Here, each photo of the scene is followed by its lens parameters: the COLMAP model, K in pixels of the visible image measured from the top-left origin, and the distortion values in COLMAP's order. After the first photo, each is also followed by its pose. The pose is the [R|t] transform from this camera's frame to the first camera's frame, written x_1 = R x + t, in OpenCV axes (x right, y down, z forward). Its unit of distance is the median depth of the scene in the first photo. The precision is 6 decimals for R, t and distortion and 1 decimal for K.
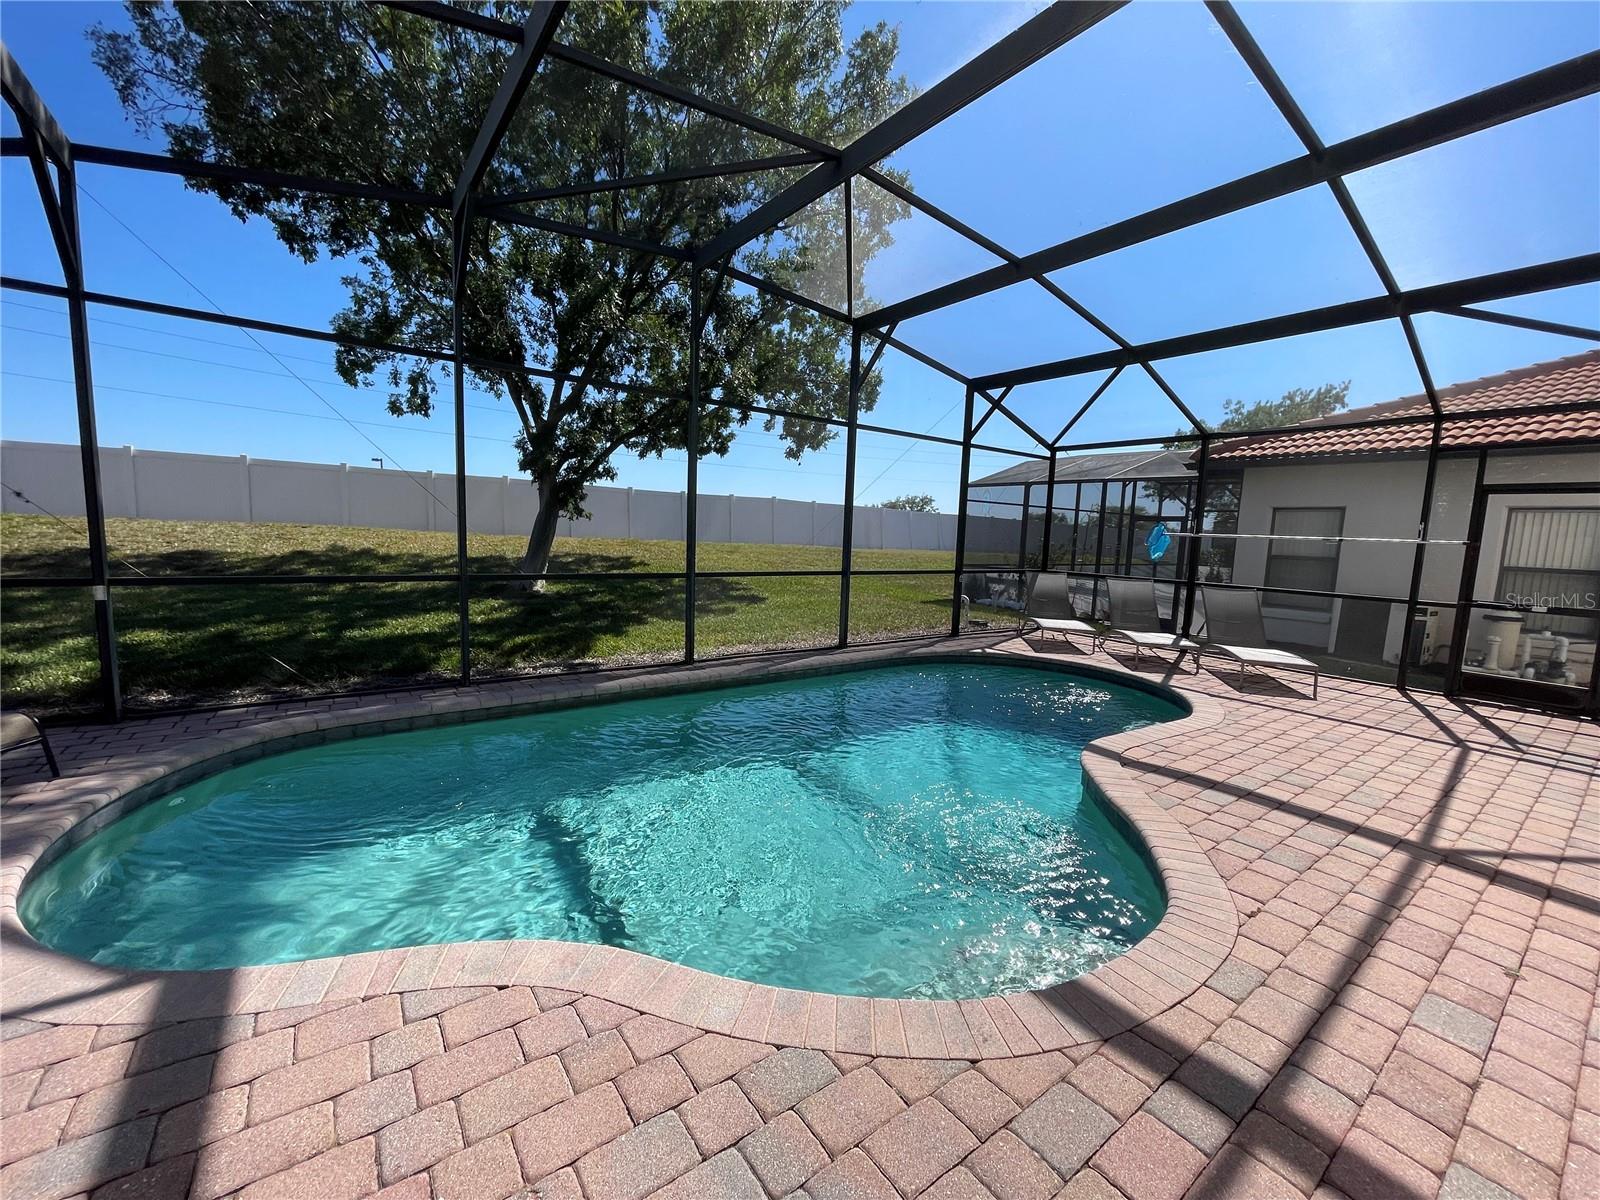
lens RADIAL K [[645.4, 0, 800.0], [0, 645.4, 600.0], [0, 0, 1]] dist [-0.003454, 0.000678]
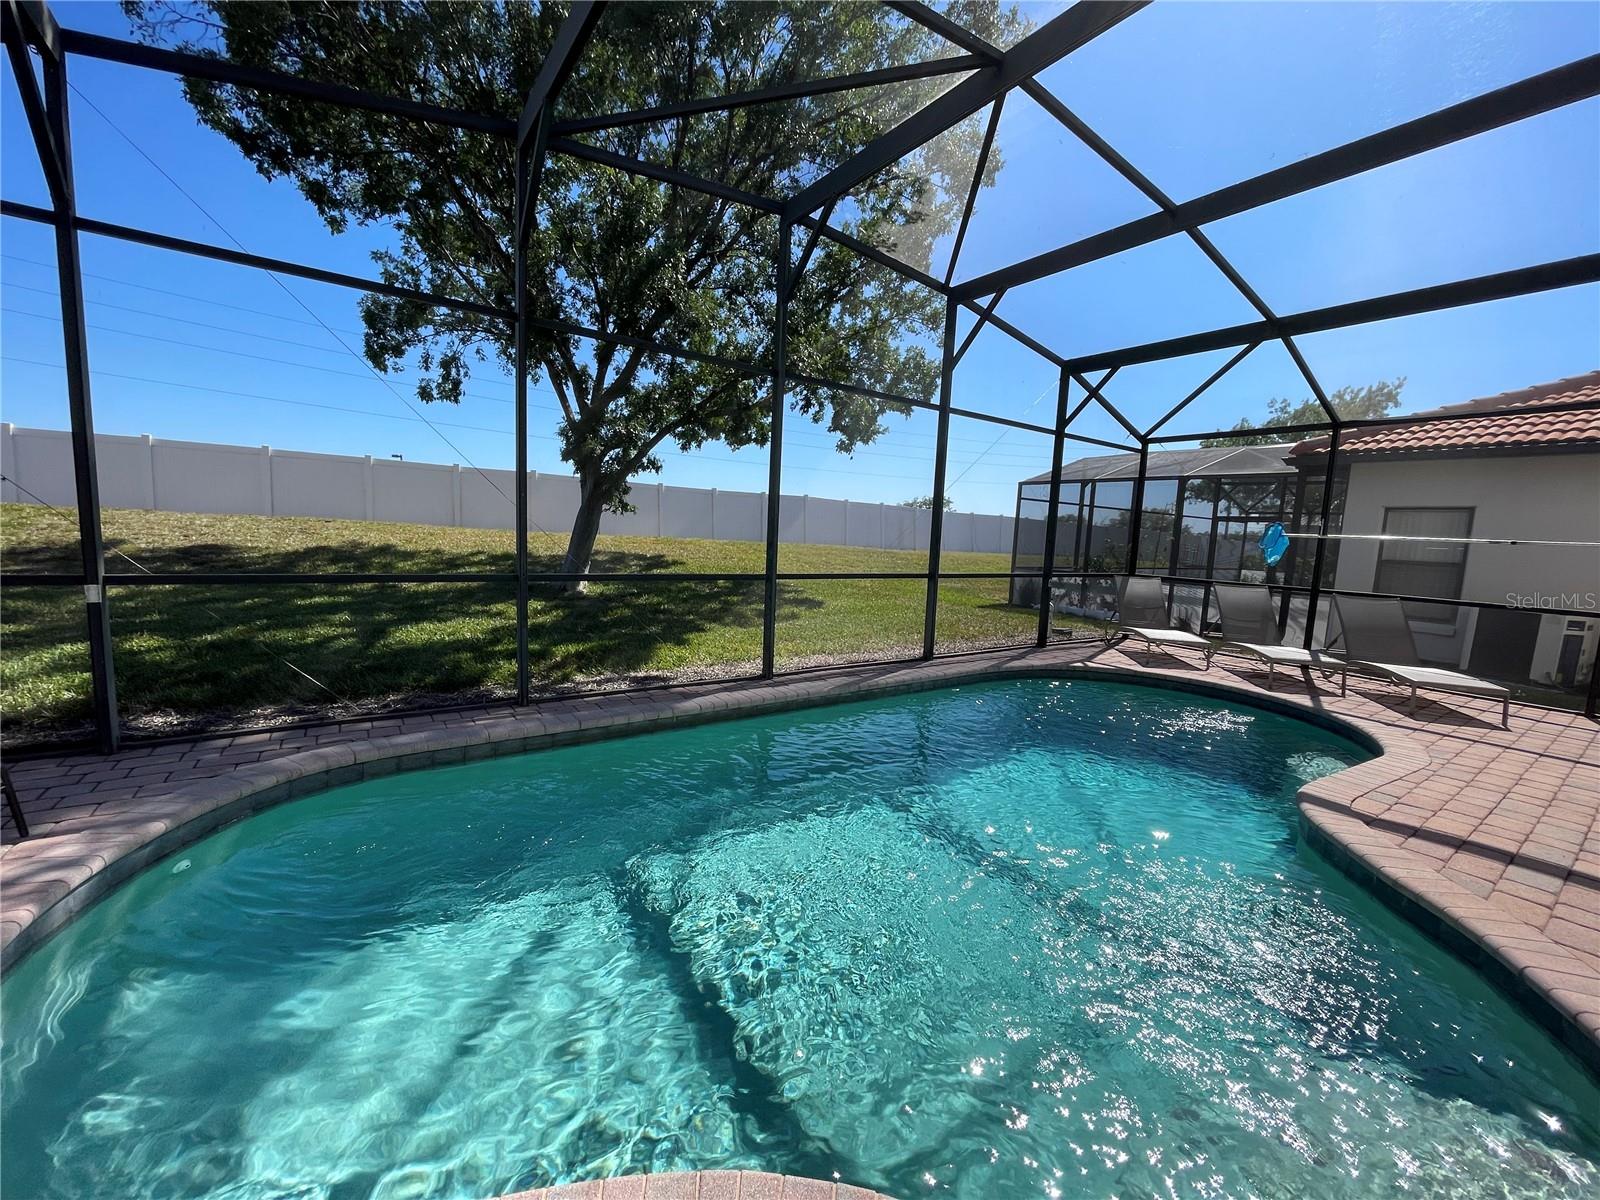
lens RADIAL K [[646.9, 0, 800.0], [0, 646.9, 600.0], [0, 0, 1]] dist [-0.001656, 0.000112]
pose [[0.999793, 0.009830, -0.017818, -0.090778], [-0.009847, 0.999951, -0.000887, -0.005450], [0.017808, 0.001062, 0.999841, 0.100500]]
